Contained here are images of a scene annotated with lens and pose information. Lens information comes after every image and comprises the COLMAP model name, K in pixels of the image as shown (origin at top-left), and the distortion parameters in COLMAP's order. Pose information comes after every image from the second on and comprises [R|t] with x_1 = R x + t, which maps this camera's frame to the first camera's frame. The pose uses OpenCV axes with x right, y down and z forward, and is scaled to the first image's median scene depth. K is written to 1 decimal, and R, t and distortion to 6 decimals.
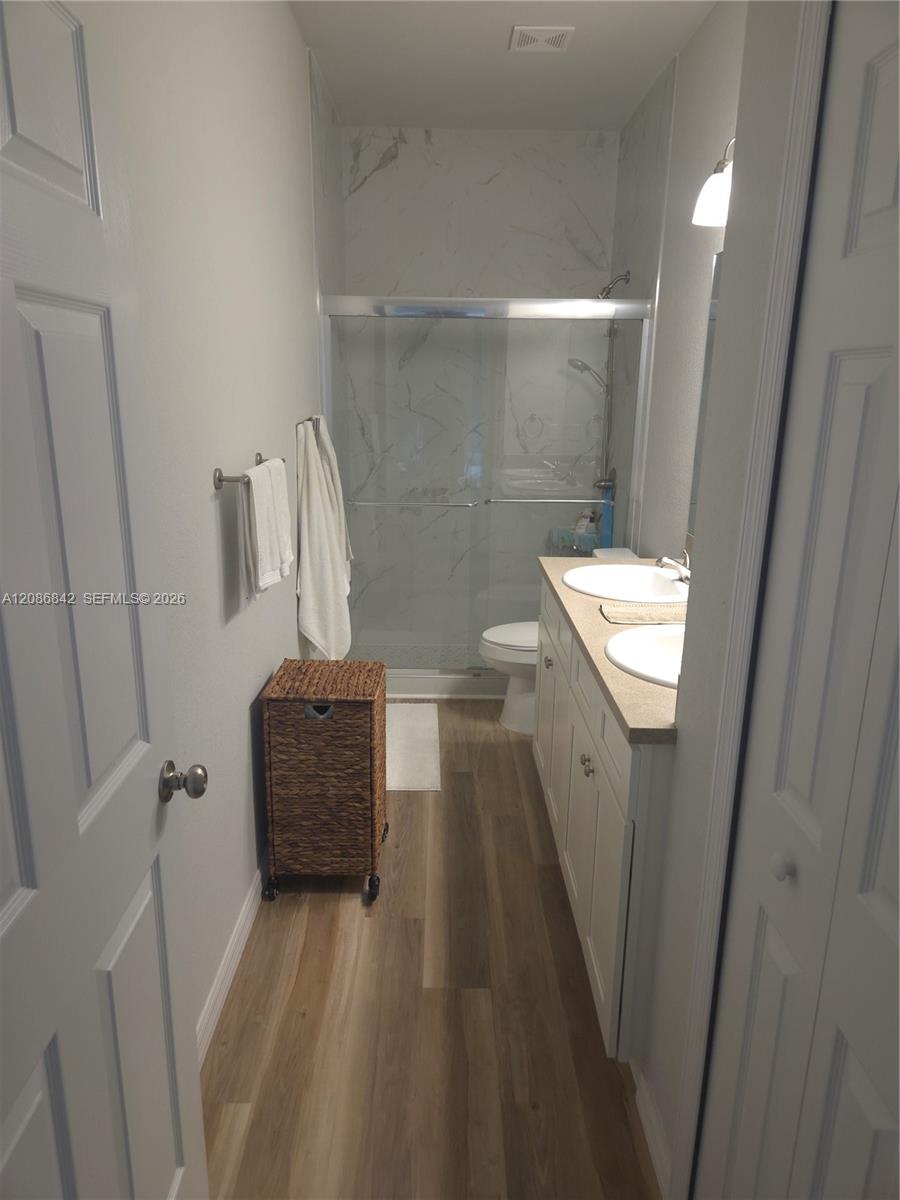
lens RADIAL K [[810.9, 0, 450.0], [0, 810.9, 600.0], [0, 0, 1]] dist [0.071487, -0.063216]
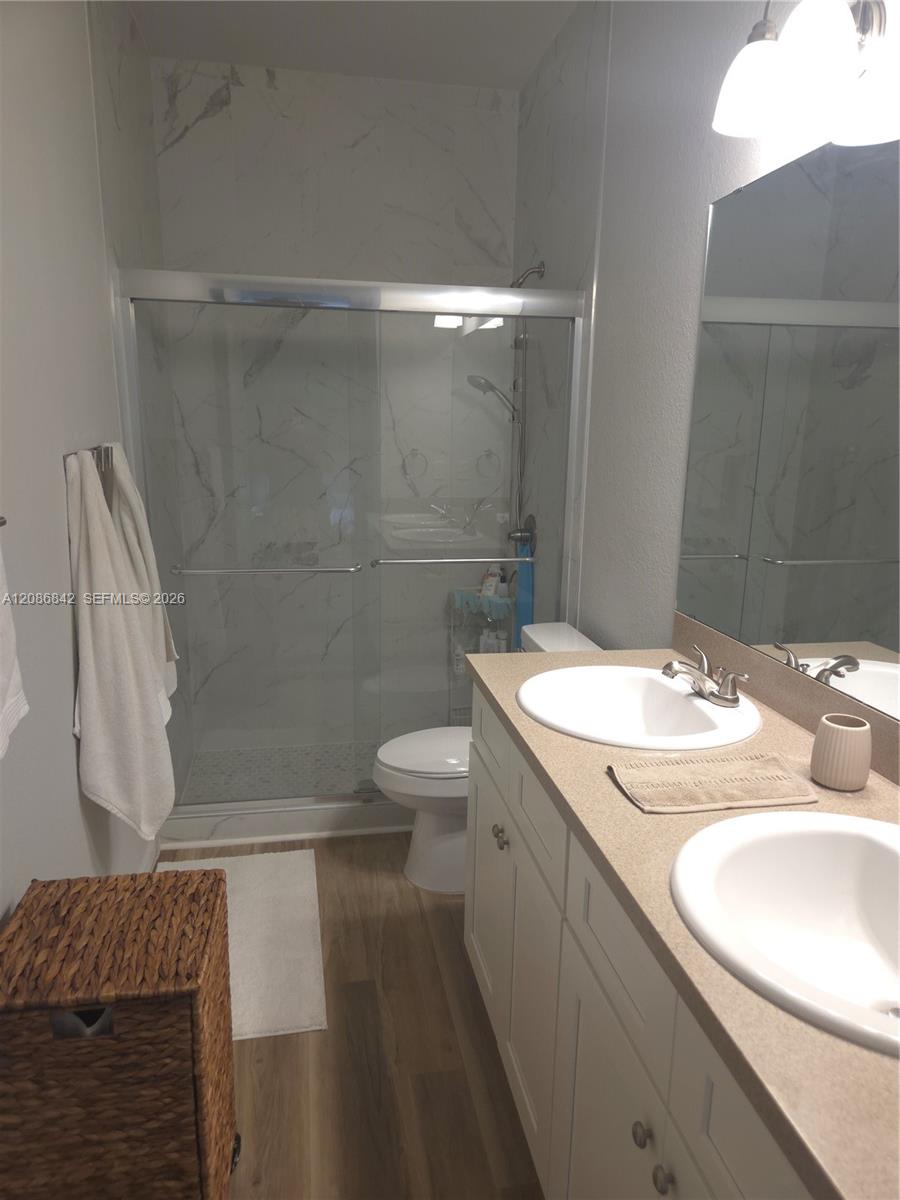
lens RADIAL K [[811.4, 0, 455.9], [0, 811.4, 617.7], [0, 0, 1]] dist [0.065374, -0.055118]
pose [[0.984745, -0.036905, 0.170043, -0.009934], [0.041382, 0.998882, -0.022861, -0.068206], [-0.169009, 0.029549, 0.985172, 0.348616]]
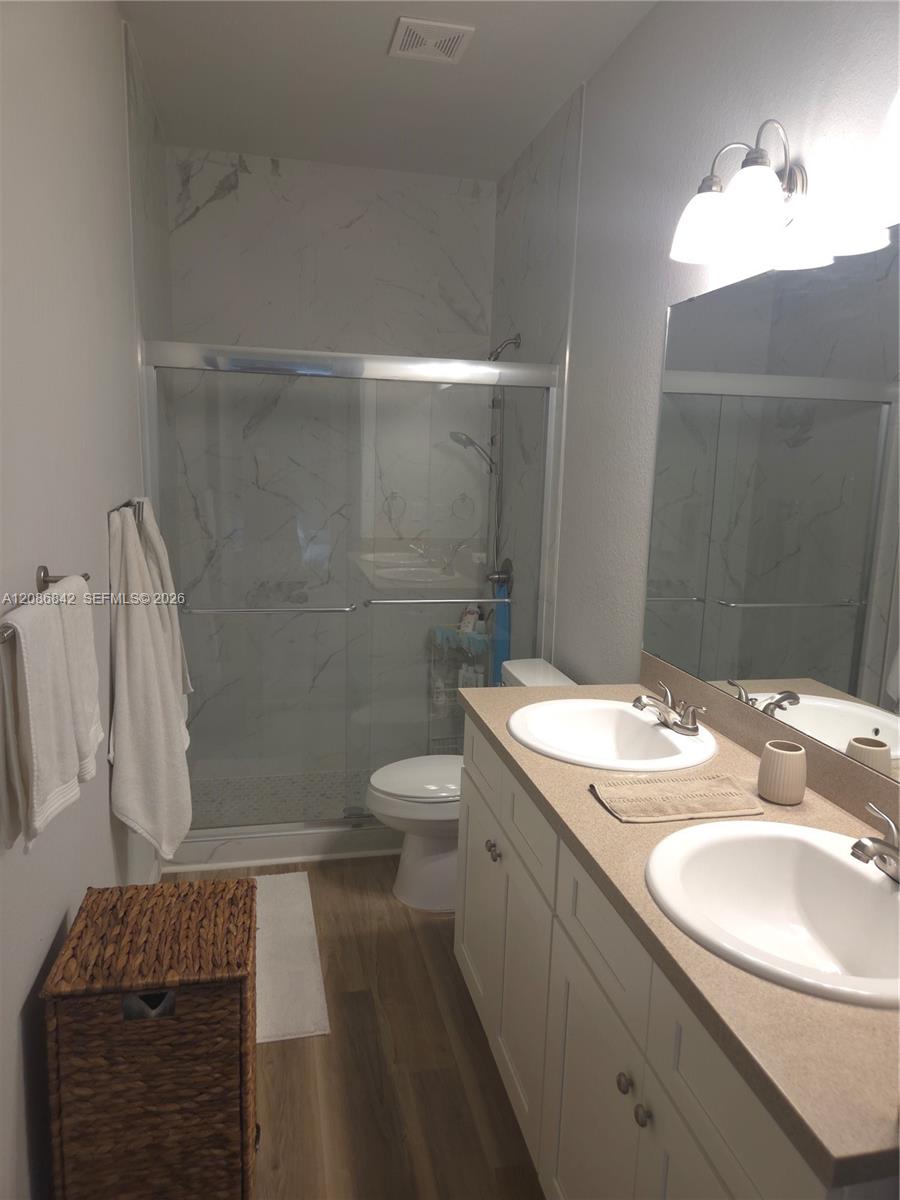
lens RADIAL K [[810.9, 0, 450.0], [0, 810.9, 600.0], [0, 0, 1]] dist [0.071487, -0.063216]
pose [[0.977691, -0.019394, 0.209151, -0.052150], [0.037188, 0.995981, -0.081480, -0.073477], [-0.206730, 0.087440, 0.974483, 0.269286]]
